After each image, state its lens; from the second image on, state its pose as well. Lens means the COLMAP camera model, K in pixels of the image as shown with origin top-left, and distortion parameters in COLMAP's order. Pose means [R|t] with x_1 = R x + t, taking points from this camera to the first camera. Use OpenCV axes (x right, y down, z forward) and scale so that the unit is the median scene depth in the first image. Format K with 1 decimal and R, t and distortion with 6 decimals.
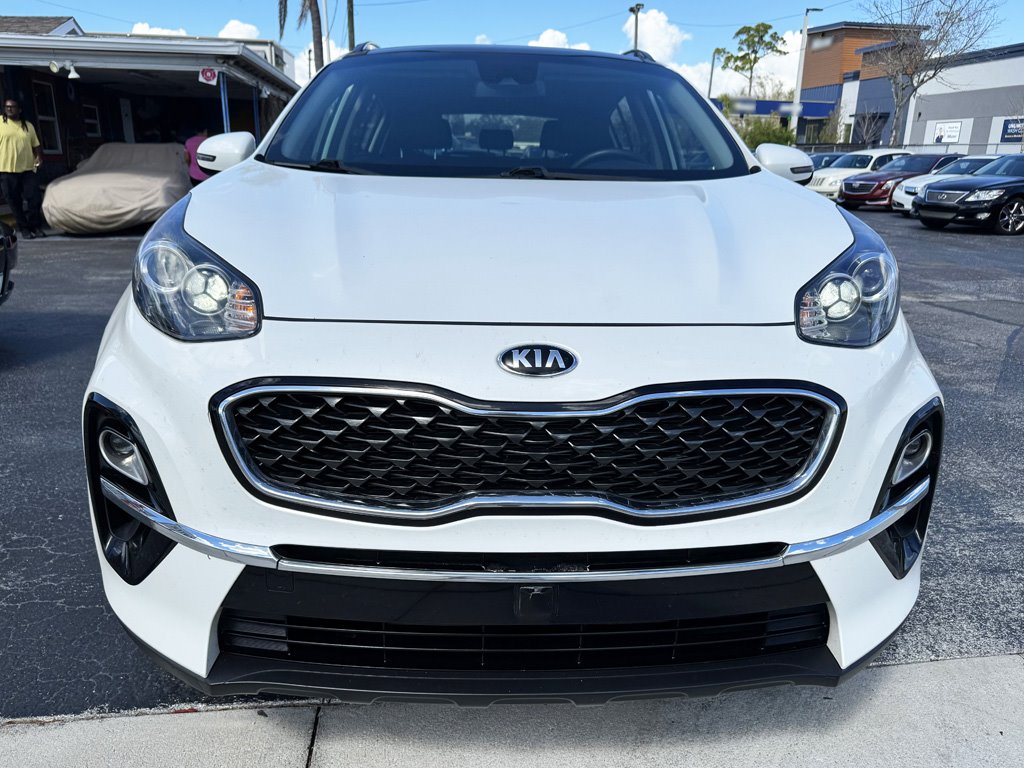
lens RADIAL K [[796.7, 0, 508.0], [0, 796.7, 395.3], [0, 0, 1]] dist [0.002188, -0.004218]
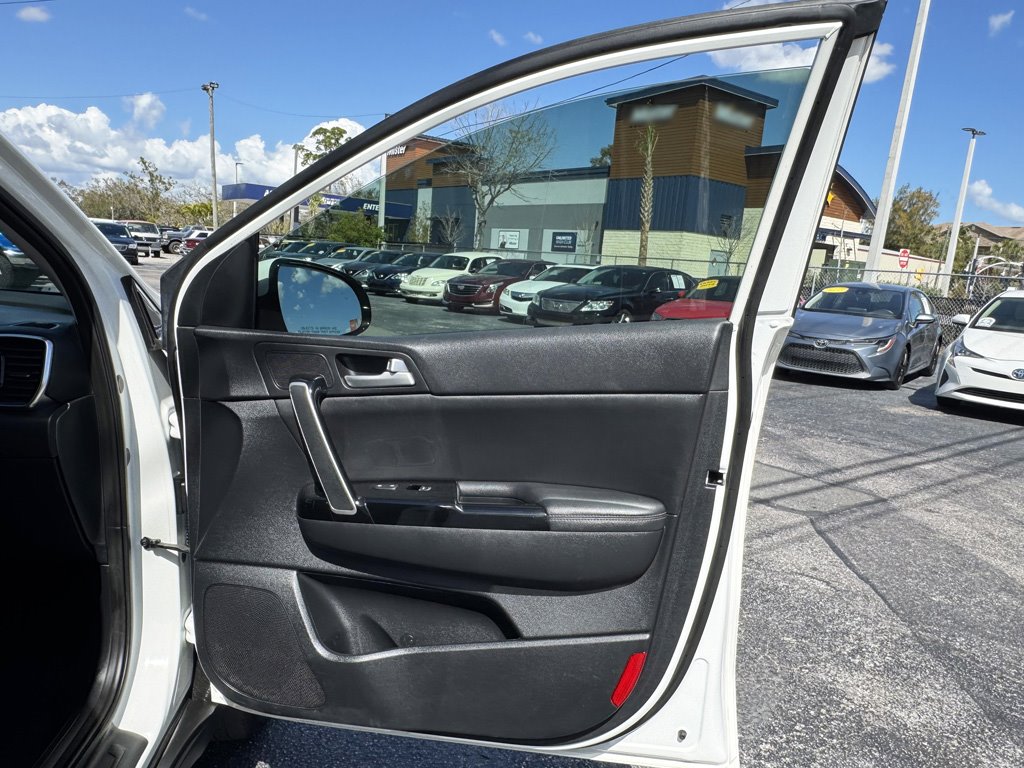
lens RADIAL K [[766.1, 0, 511.5], [0, 766.1, 403.3], [0, 0, 1]] dist [0.008620, 0.005526]
pose [[0.870548, -0.038258, 0.490594, 0.021766], [0.082394, 0.994231, -0.068674, -0.047312], [-0.485137, 0.100207, 0.868678, 0.151460]]
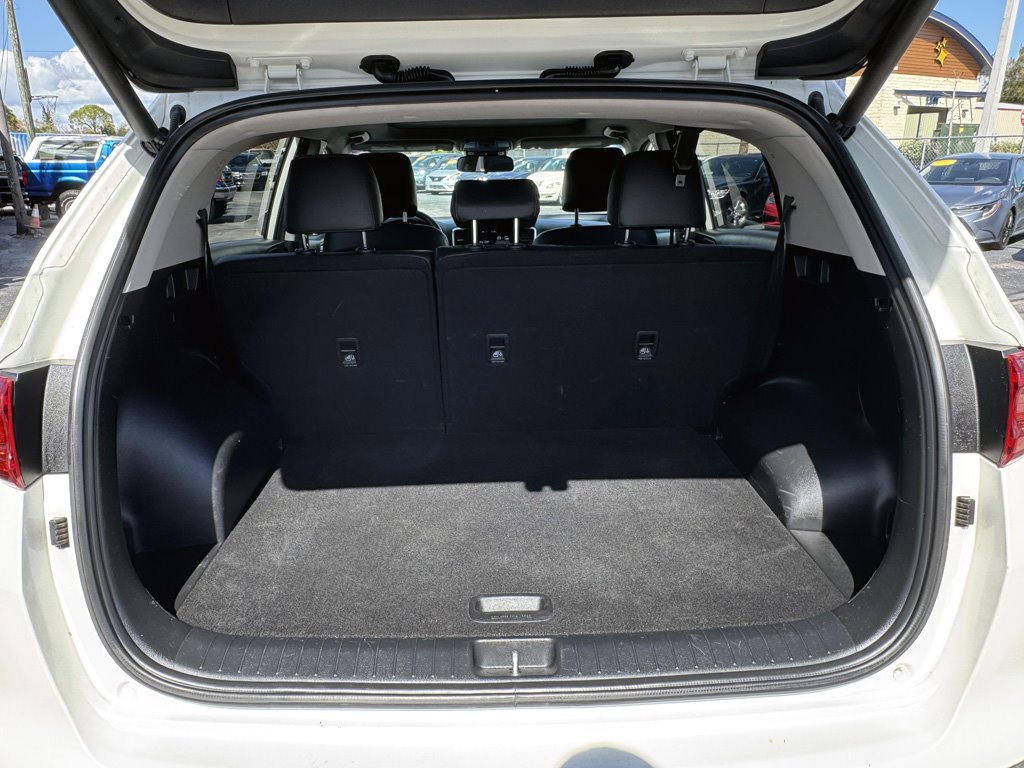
lens RADIAL K [[767.3, 0, 478.7], [0, 767.3, 384.3], [0, 0, 1]] dist [0.014518, -0.007339]
pose [[0.929208, -0.129139, 0.346259, -0.072864], [0.131002, 0.991216, 0.018127, -0.033200], [-0.345558, 0.028517, 0.937964, 0.073123]]
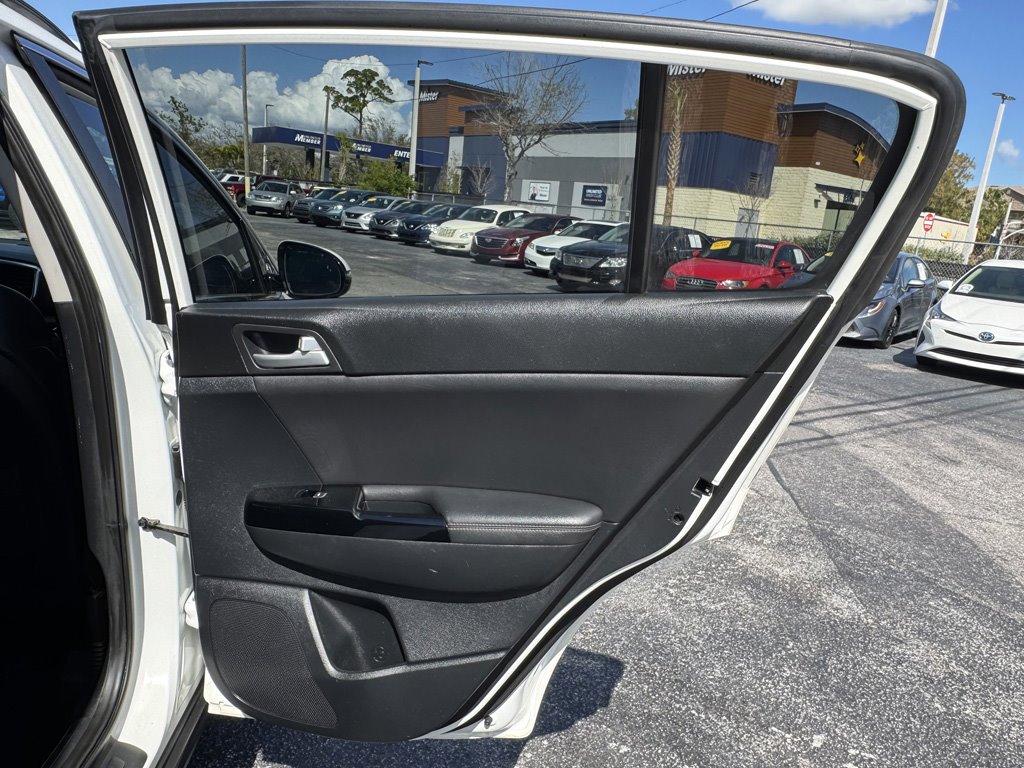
lens RADIAL K [[770.3, 0, 540.9], [0, 770.3, 400.9], [0, 0, 1]] dist [0.006722, 0.001094]
pose [[0.870698, -0.042596, 0.489971, 0.006436], [0.055266, 0.998406, -0.011414, -0.040640], [-0.488704, 0.037017, 0.871664, 0.110800]]
